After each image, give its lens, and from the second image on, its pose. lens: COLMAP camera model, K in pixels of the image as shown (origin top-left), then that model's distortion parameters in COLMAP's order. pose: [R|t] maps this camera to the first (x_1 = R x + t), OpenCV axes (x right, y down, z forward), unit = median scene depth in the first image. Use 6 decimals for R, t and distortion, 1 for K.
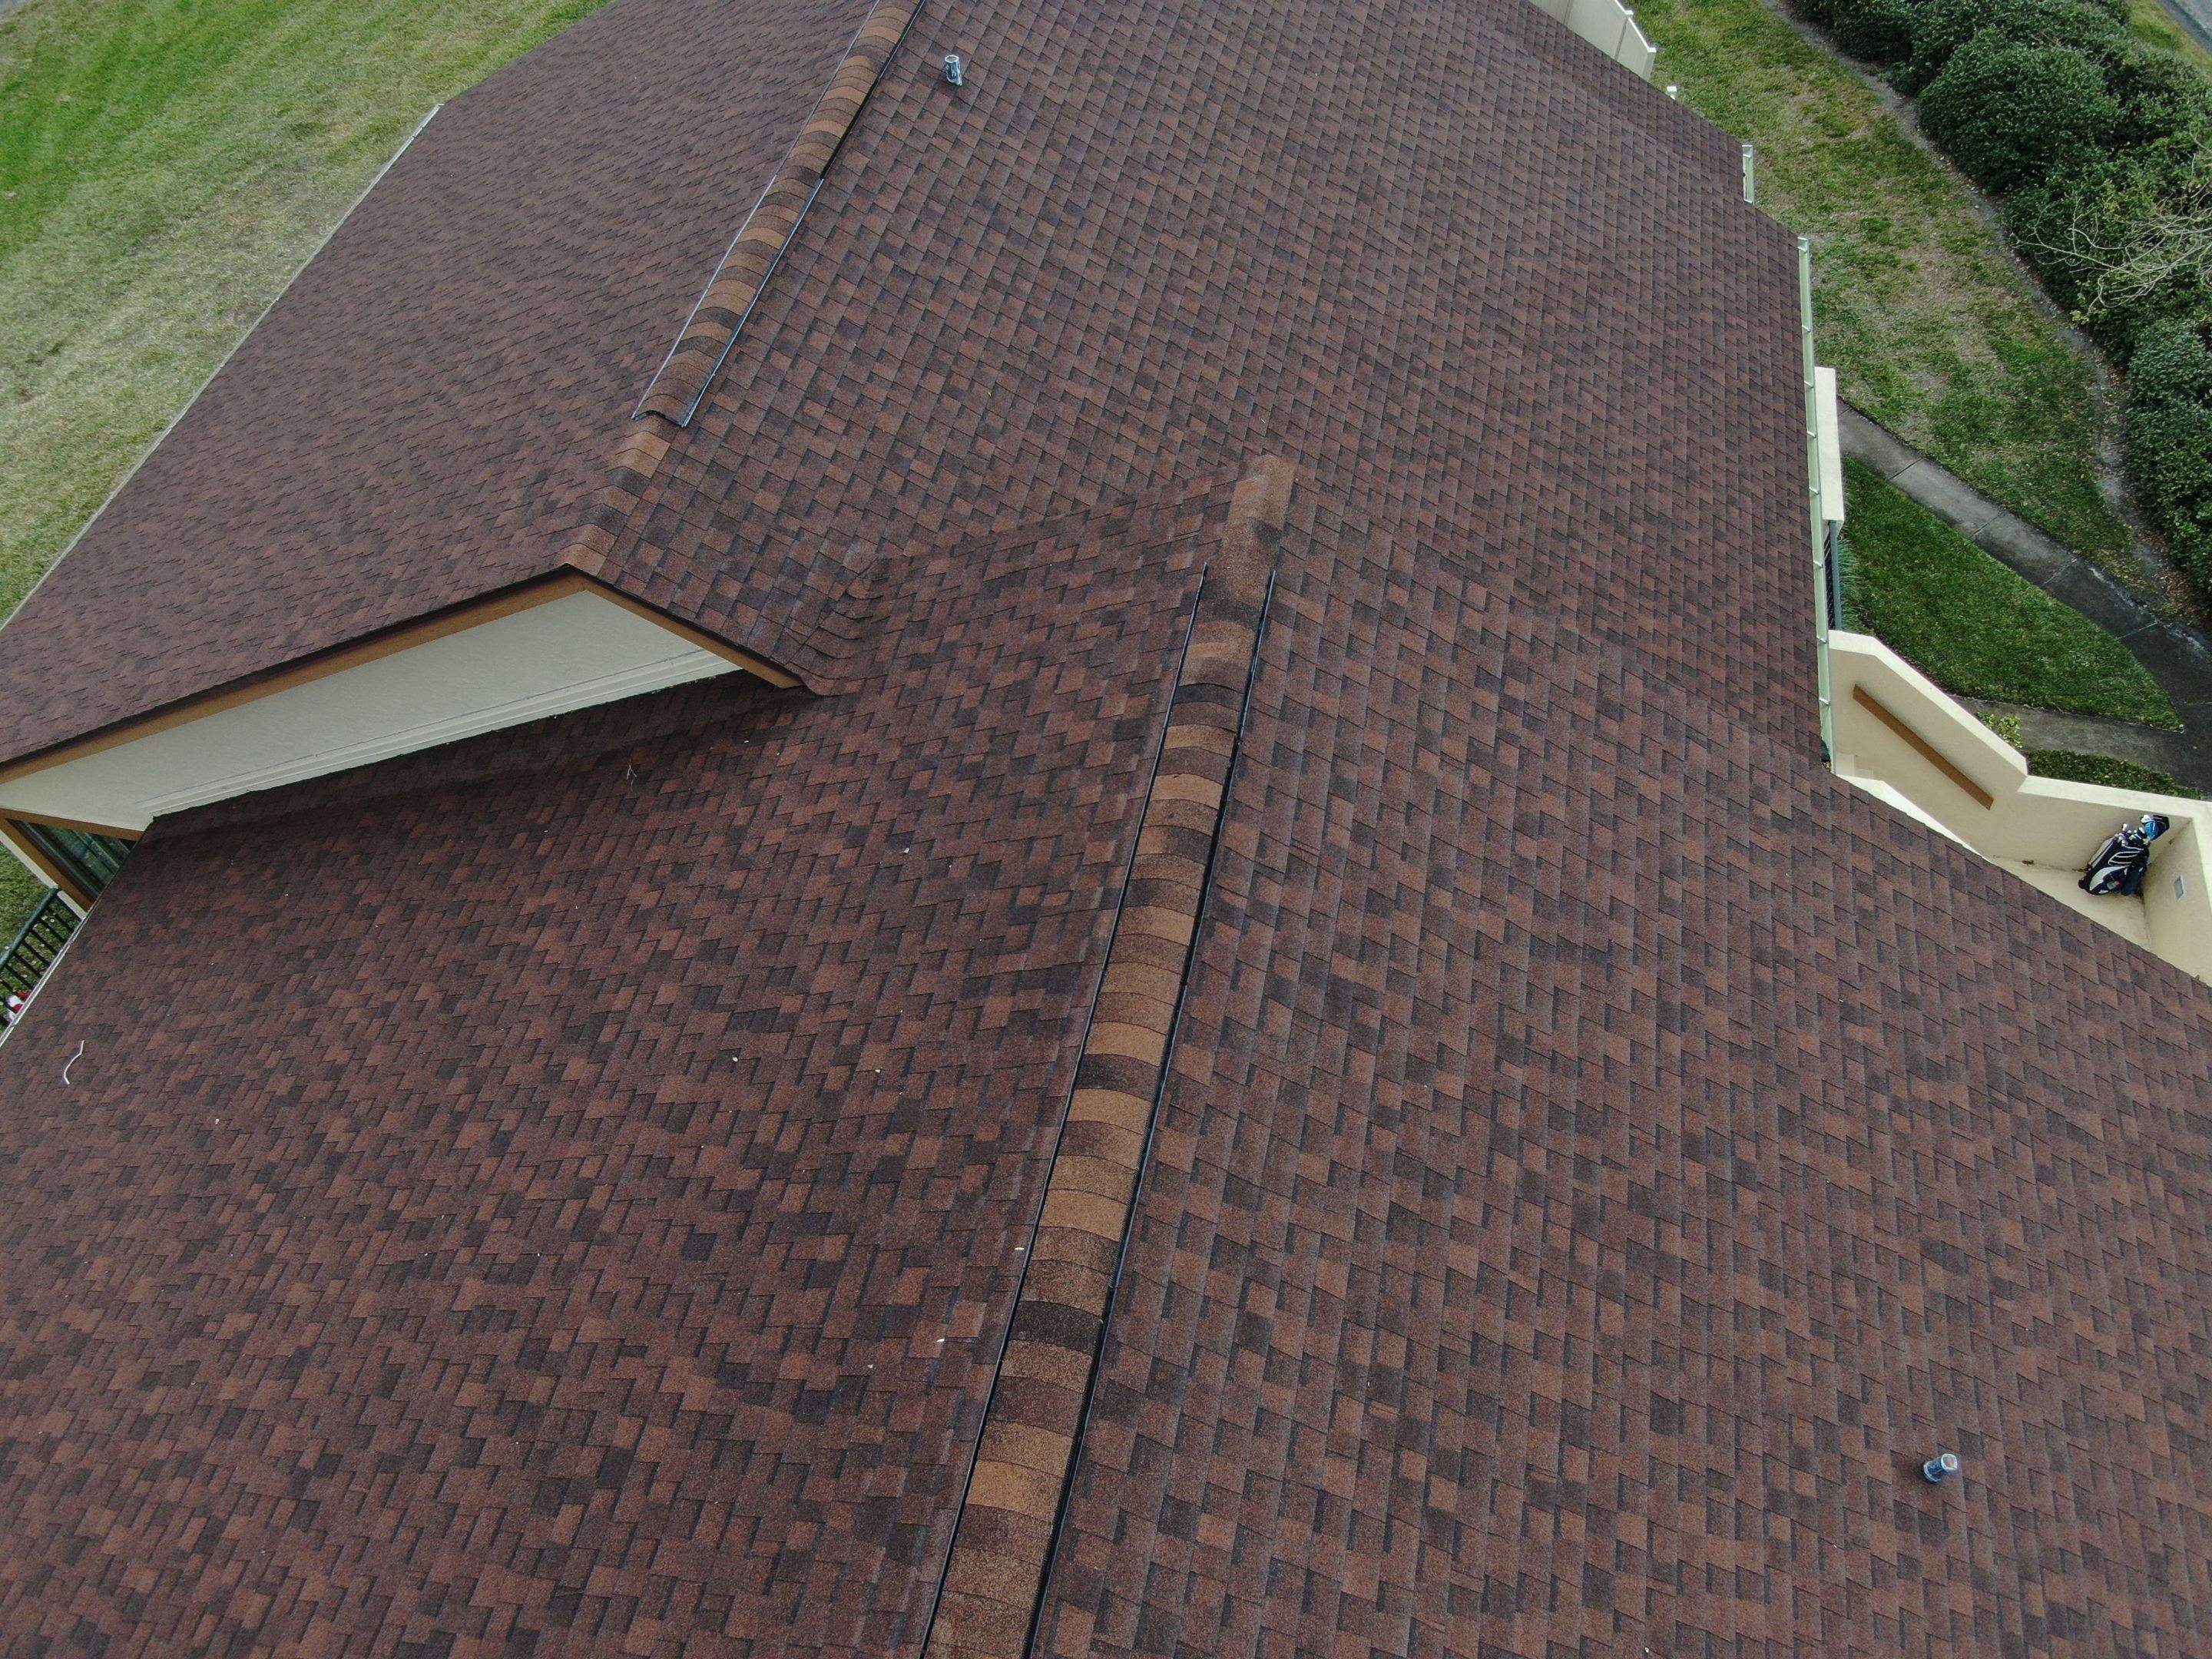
lens RADIAL K [[1585.9, 0, 1116.8], [0, 1585.9, 825.5], [0, 0, 1]] dist [-0.026432, 0.012382]
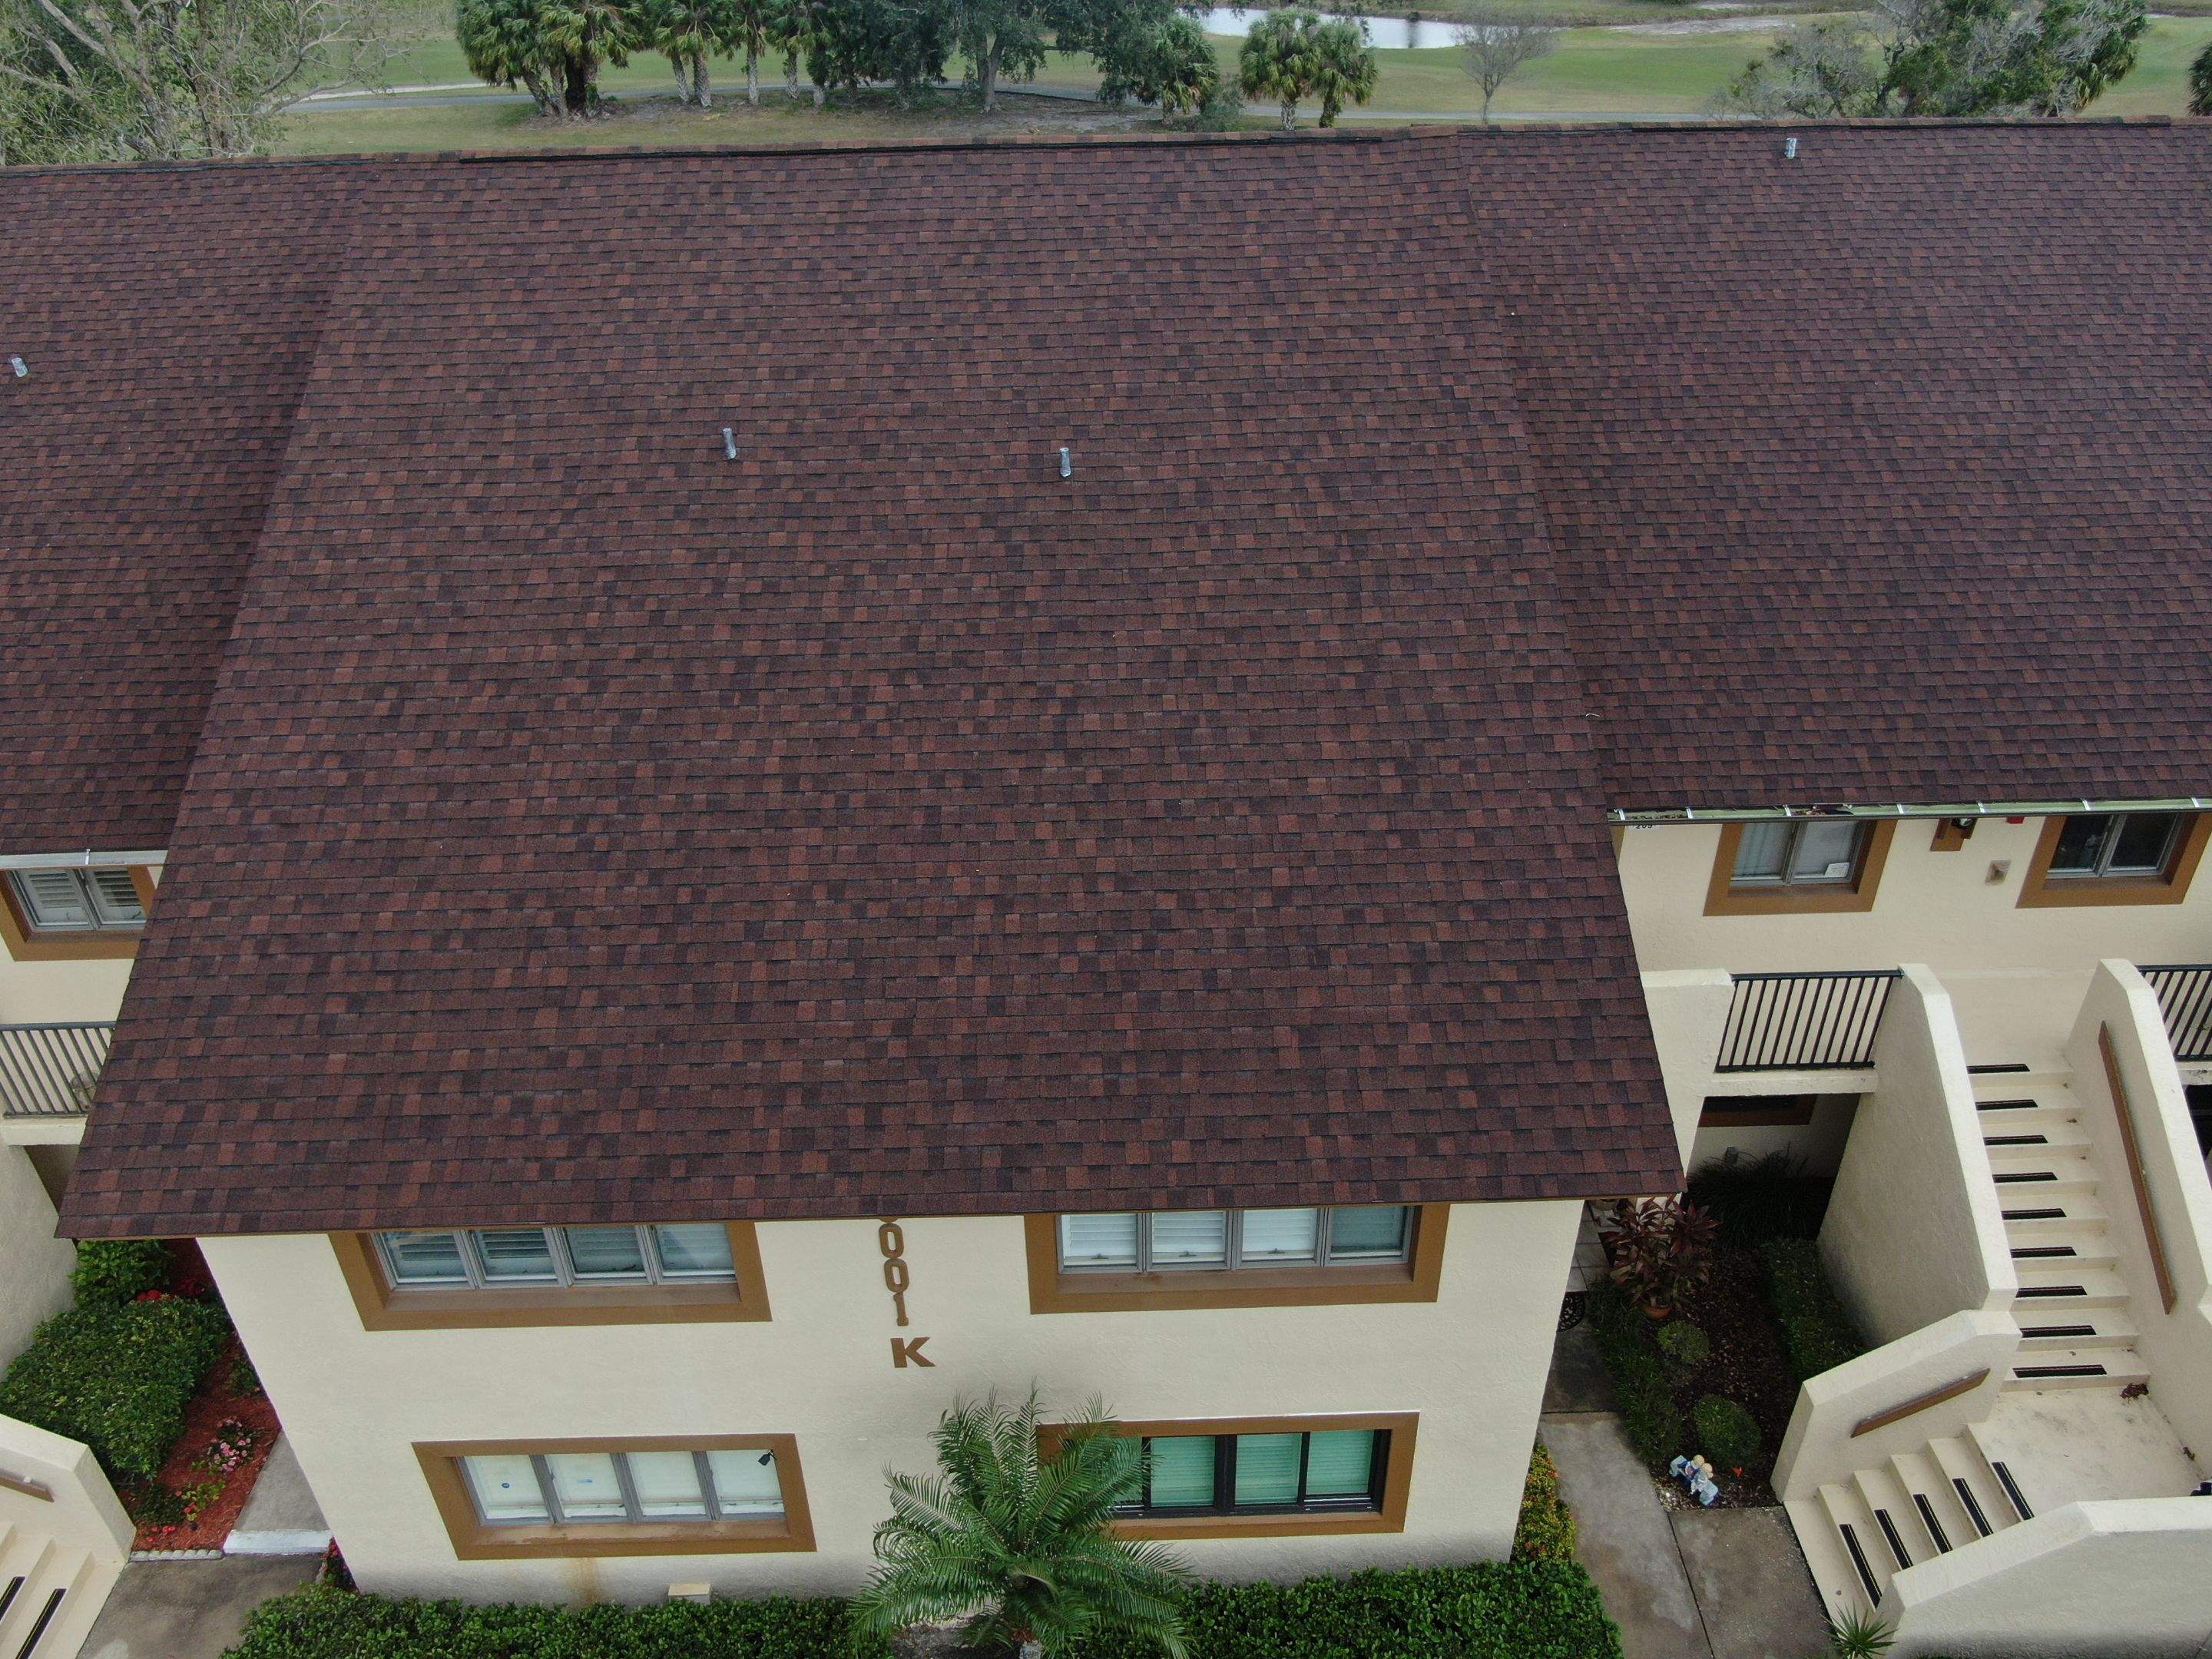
lens RADIAL K [[1585.9, 0, 1105.1], [0, 1585.9, 829.0], [0, 0, 1]] dist [-0.026432, 0.012382]
pose [[0.233265, 0.534595, -0.812278, 1.923914], [-0.785974, 0.595499, 0.166212, 0.272980], [0.572567, 0.599657, 0.559087, 0.217046]]
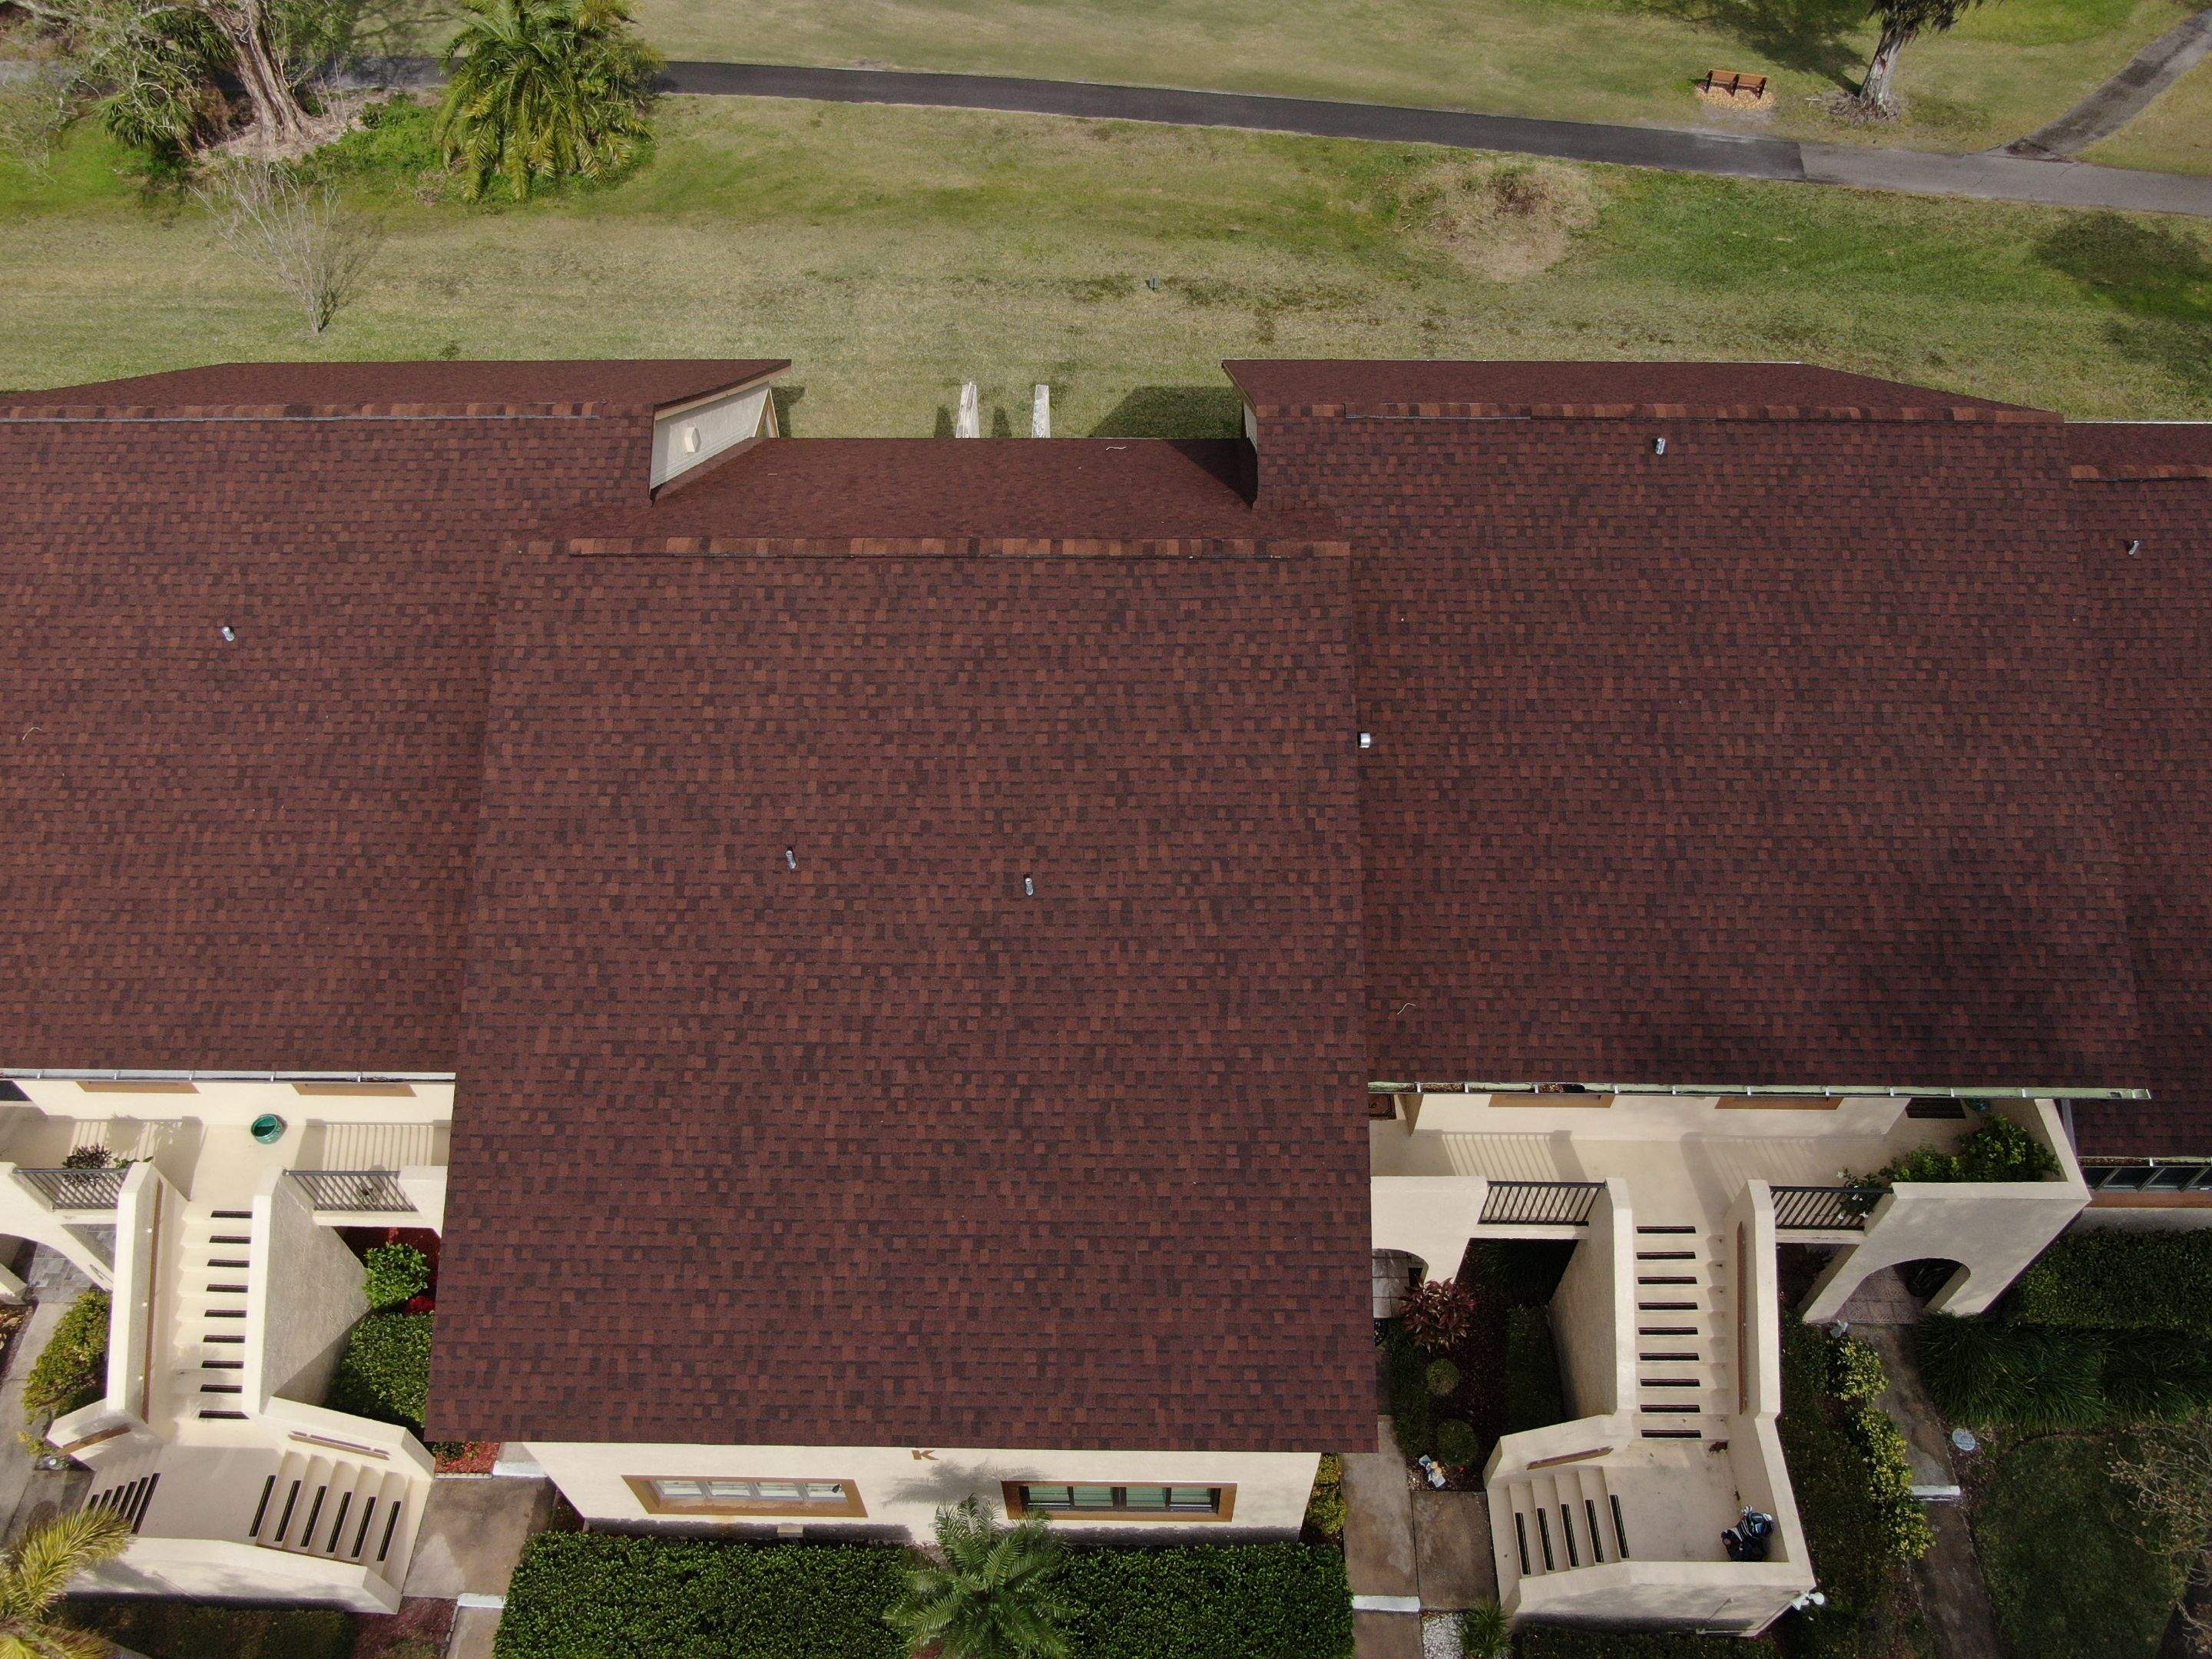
lens RADIAL K [[1585.9, 0, 1107.3], [0, 1585.9, 826.5], [0, 0, 1]] dist [-0.026432, 0.012382]
pose [[0.198765, 0.757502, -0.621839, 1.780857], [-0.796765, 0.494357, 0.347529, -0.548255], [0.570664, 0.426383, 0.701812, -0.672631]]
